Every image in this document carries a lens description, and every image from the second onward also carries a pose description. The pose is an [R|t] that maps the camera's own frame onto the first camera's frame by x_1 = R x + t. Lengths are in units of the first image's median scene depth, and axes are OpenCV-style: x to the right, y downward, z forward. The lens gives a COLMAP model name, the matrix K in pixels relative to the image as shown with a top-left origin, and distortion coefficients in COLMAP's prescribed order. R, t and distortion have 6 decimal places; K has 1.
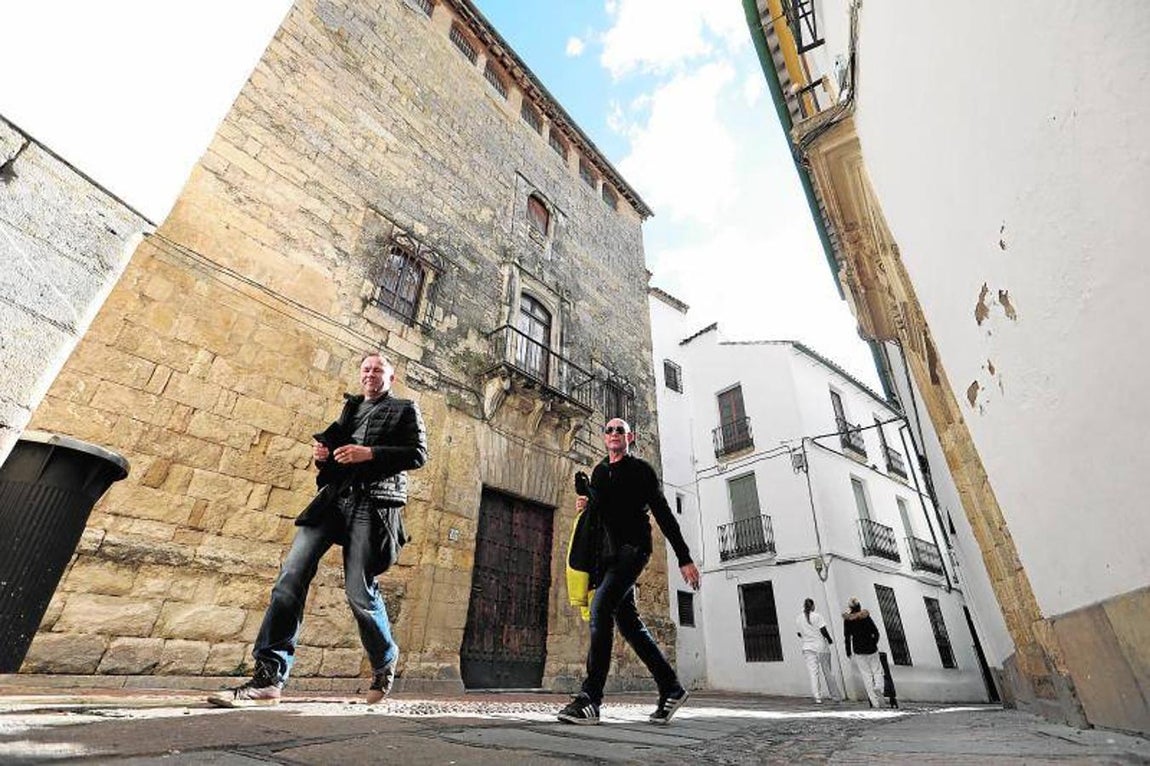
lens RADIAL K [[527.9, 0, 585.6], [0, 527.9, 385.9], [0, 0, 1]] dist [0.000232, 0.000913]
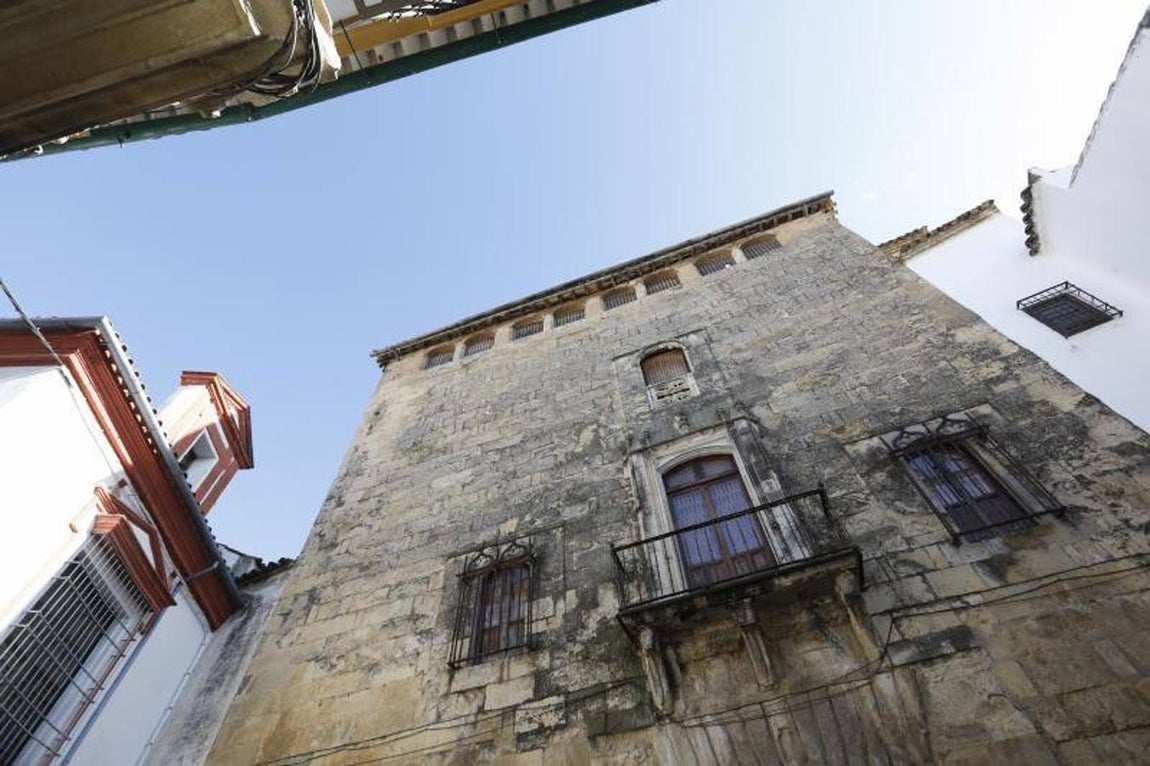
lens RADIAL K [[527.9, 0, 585.6], [0, 527.9, 385.9], [0, 0, 1]] dist [0.000232, 0.000913]
pose [[0.323564, -0.781922, -0.532827, 0.309245], [0.514854, 0.617951, -0.594191, 0.114788], [0.793871, -0.082070, 0.602522, 0.508029]]
